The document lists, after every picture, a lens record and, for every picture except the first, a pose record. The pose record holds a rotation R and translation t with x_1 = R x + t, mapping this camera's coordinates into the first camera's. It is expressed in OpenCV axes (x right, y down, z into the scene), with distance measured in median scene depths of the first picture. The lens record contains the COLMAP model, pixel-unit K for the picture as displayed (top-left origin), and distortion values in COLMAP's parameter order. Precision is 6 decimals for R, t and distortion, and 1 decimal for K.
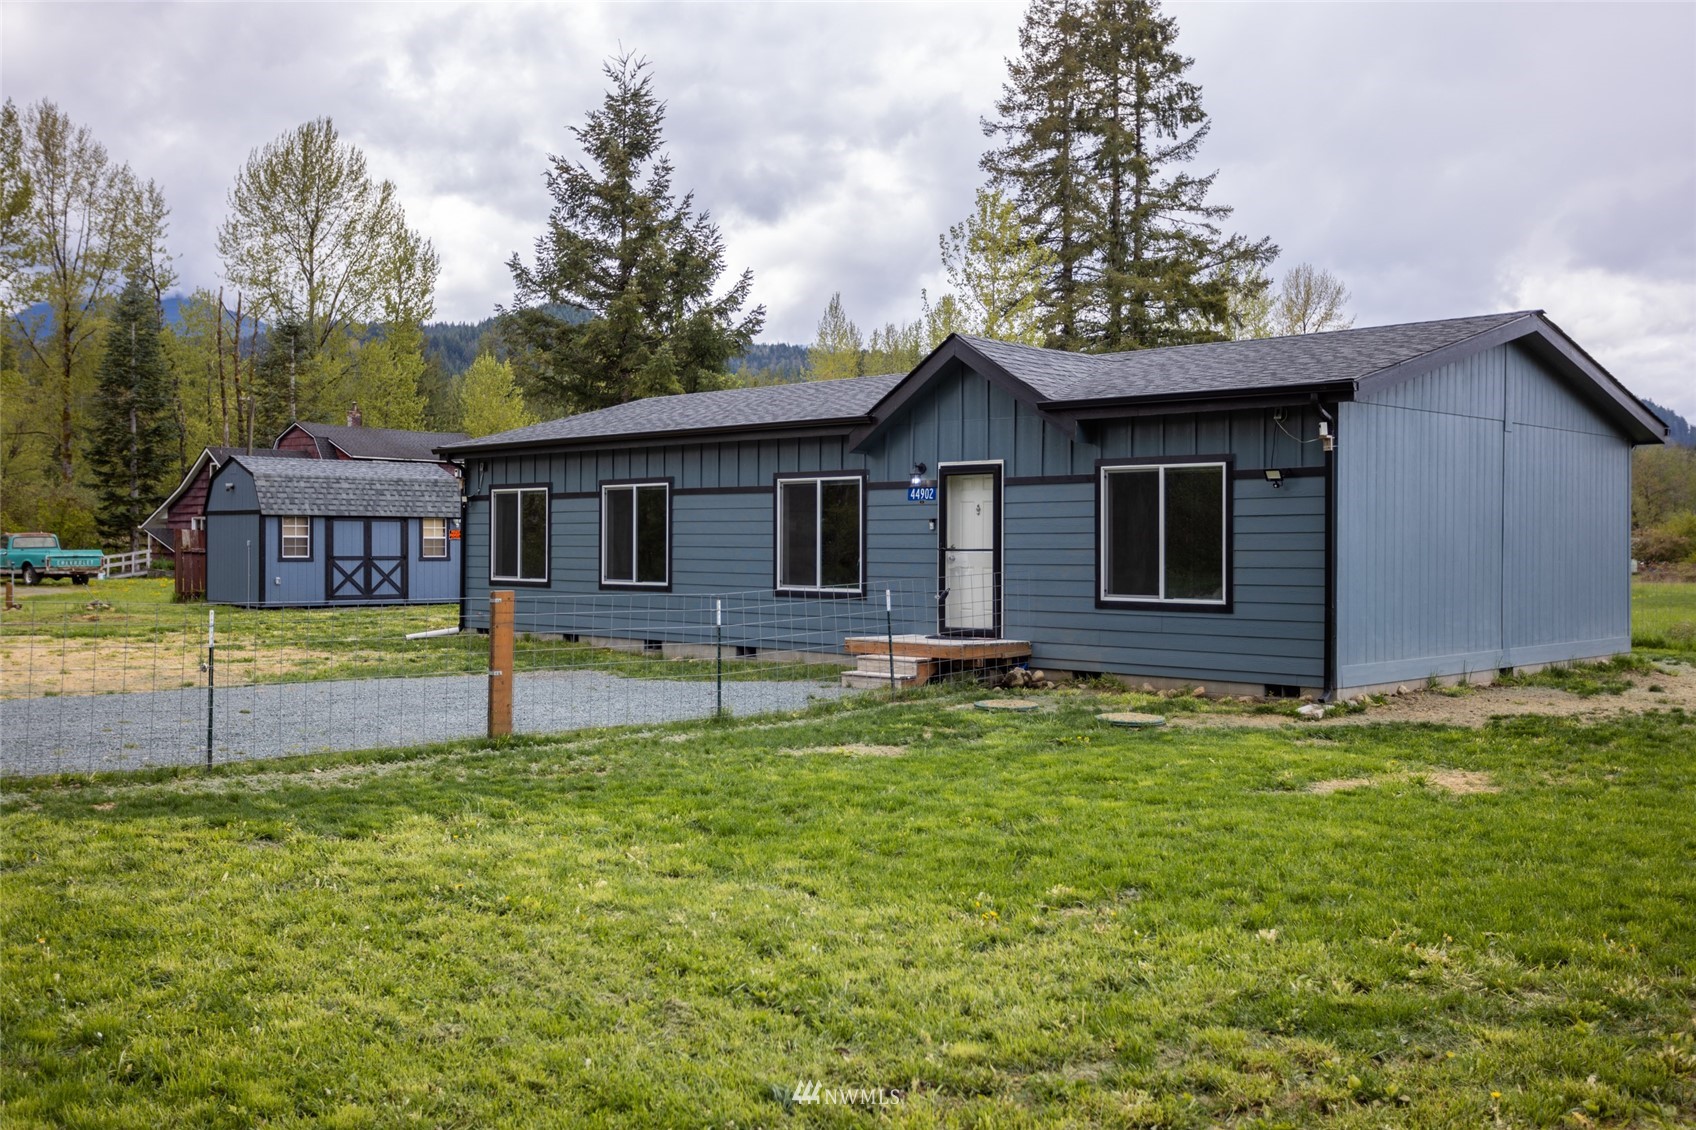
lens RADIAL K [[1635.4, 0, 845.7], [0, 1635.4, 538.4], [0, 0, 1]] dist [0.025600, -0.003957]
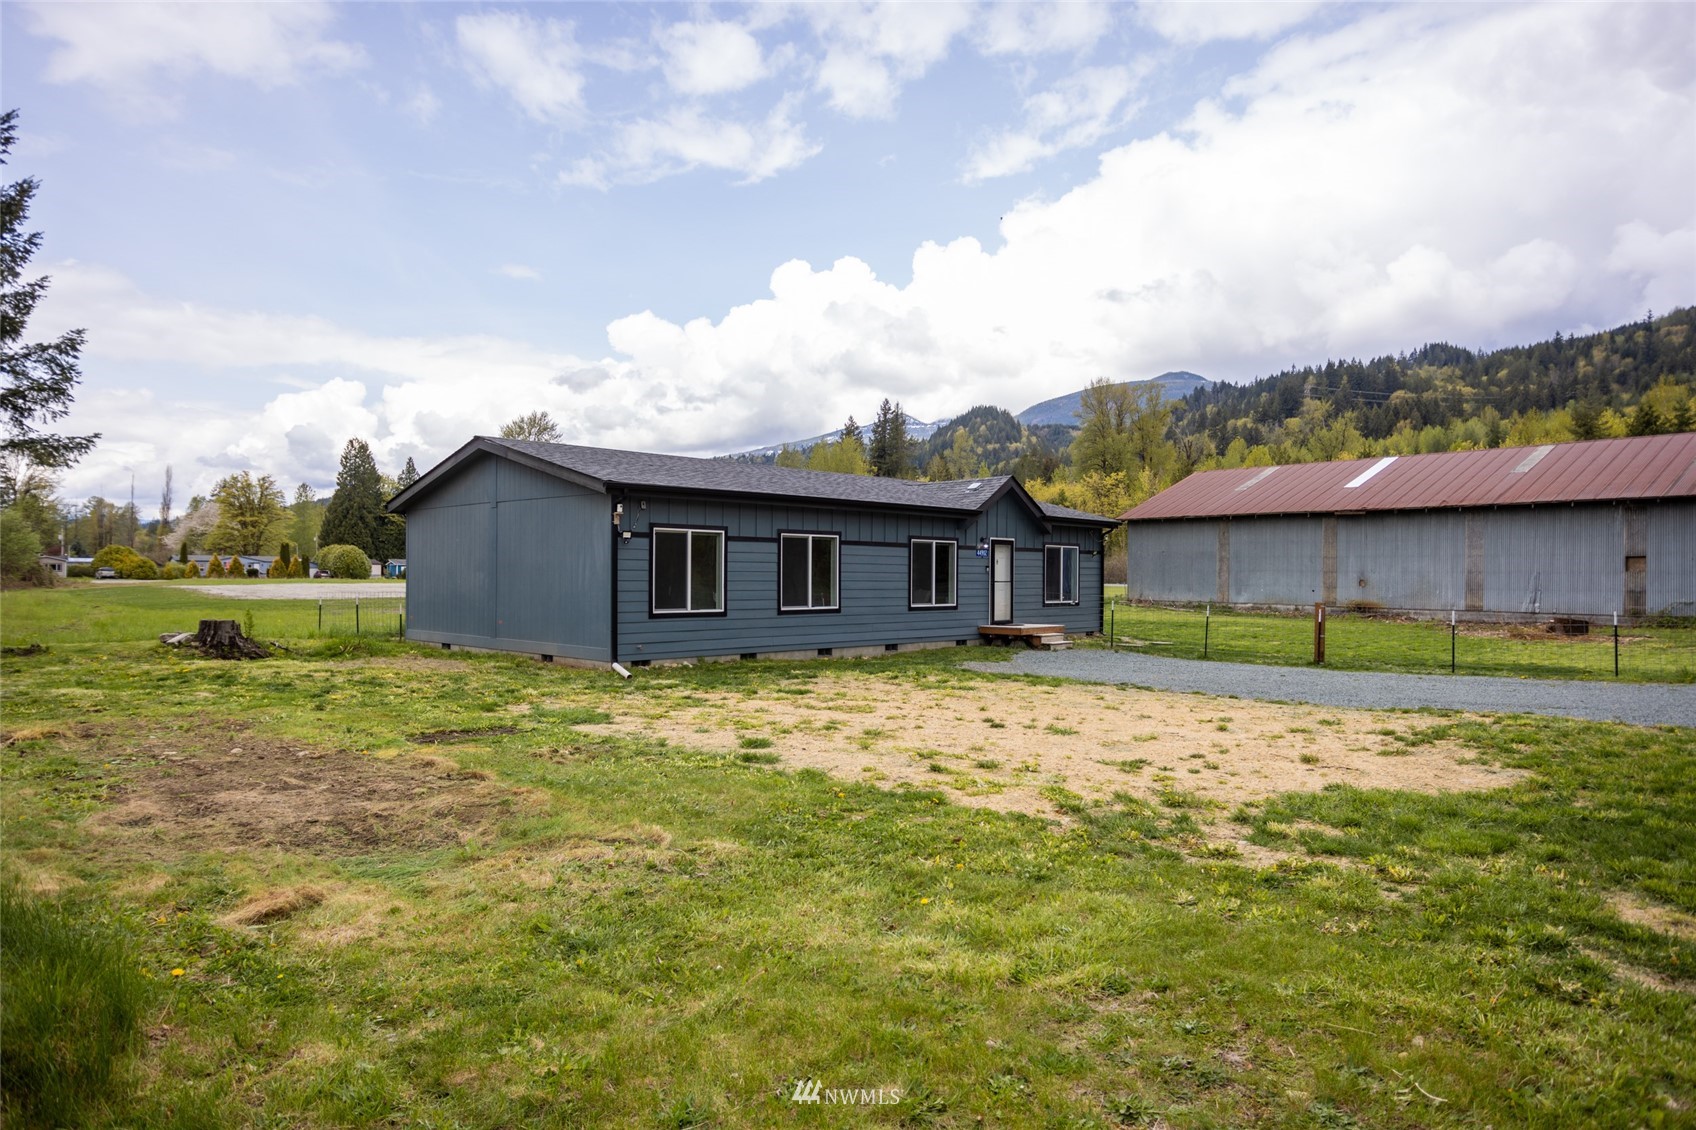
lens RADIAL K [[993.6, 0, 852.0], [0, 993.6, 559.8], [0, 0, 1]] dist [-0.029808, 0.033781]
pose [[0.004956, 0.014366, 0.999885, -0.564403], [-0.006949, 0.999873, -0.014331, -0.000635], [-0.999964, -0.006877, 0.005055, 0.572896]]
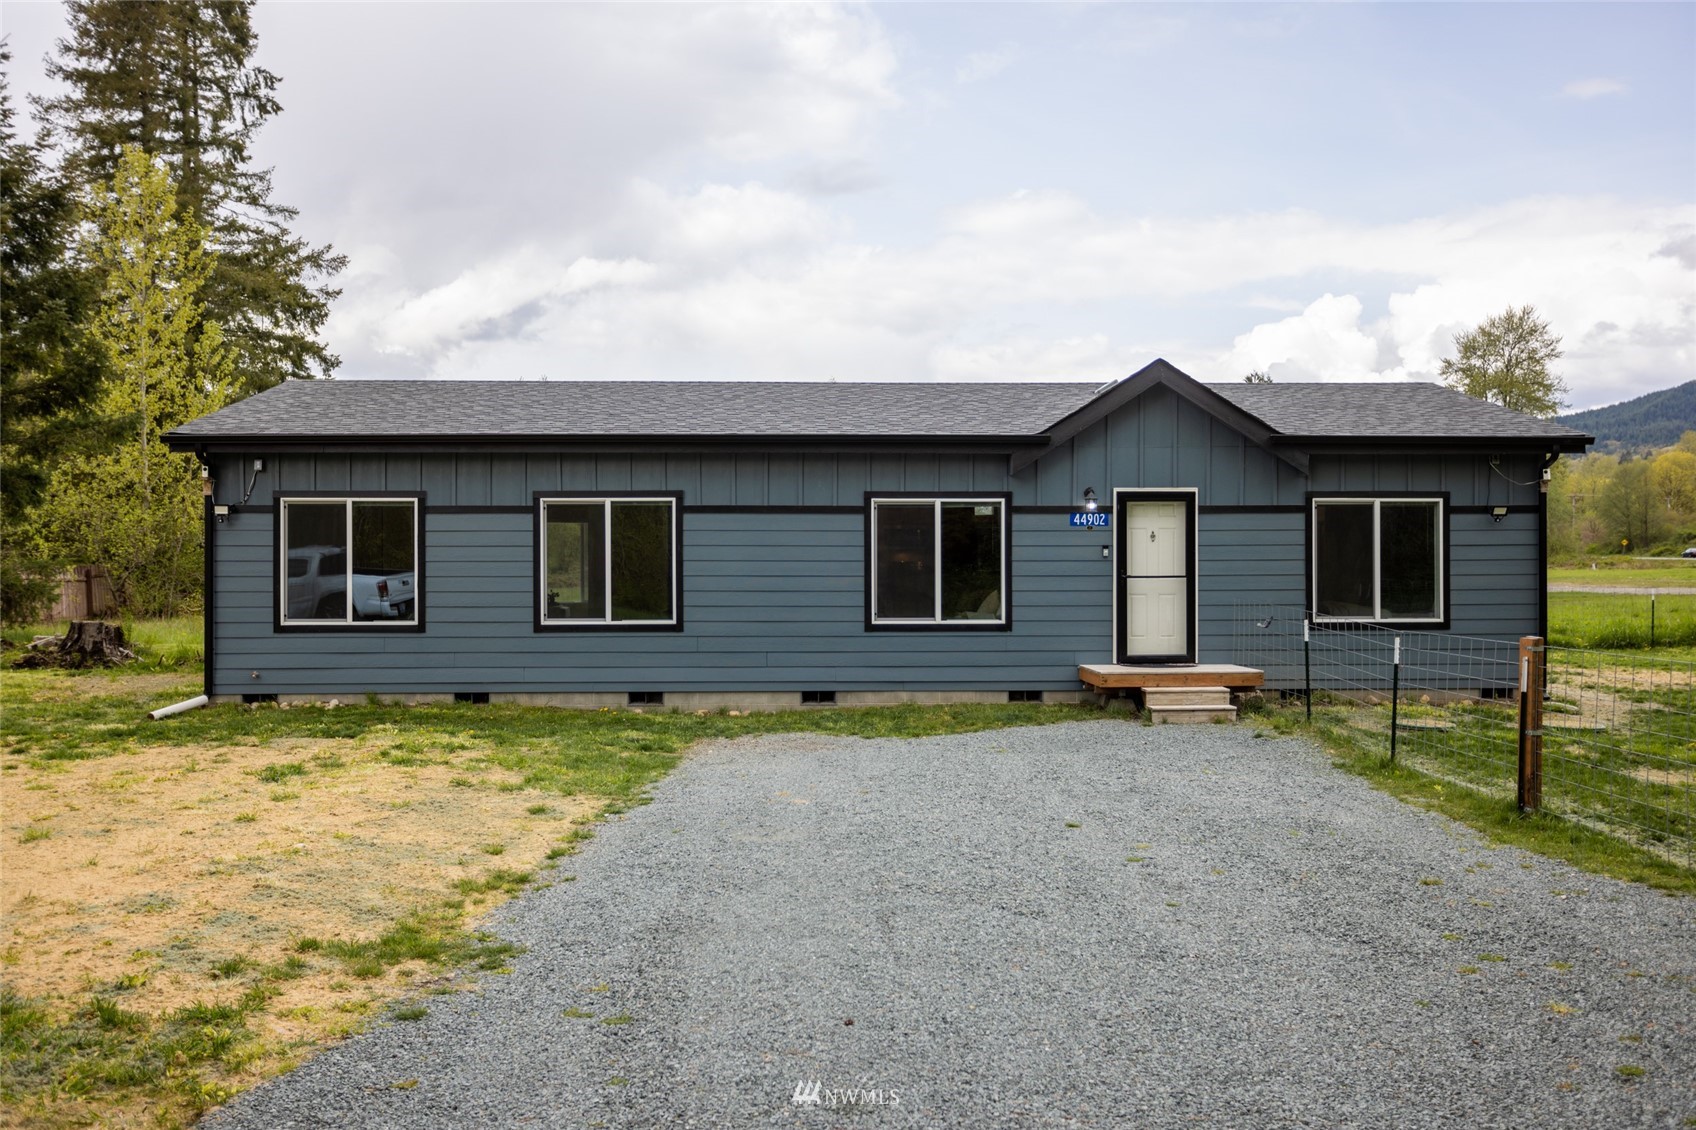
lens RADIAL K [[1486.9, 0, 1143.4], [0, 1486.9, 562.3], [0, 0, 1]] dist [-0.005266, 0.000694]
pose [[0.669773, -0.005979, 0.742542, -0.292455], [0.001283, 0.999975, 0.006895, -0.003960], [-0.742565, -0.003665, 0.669764, 0.192659]]
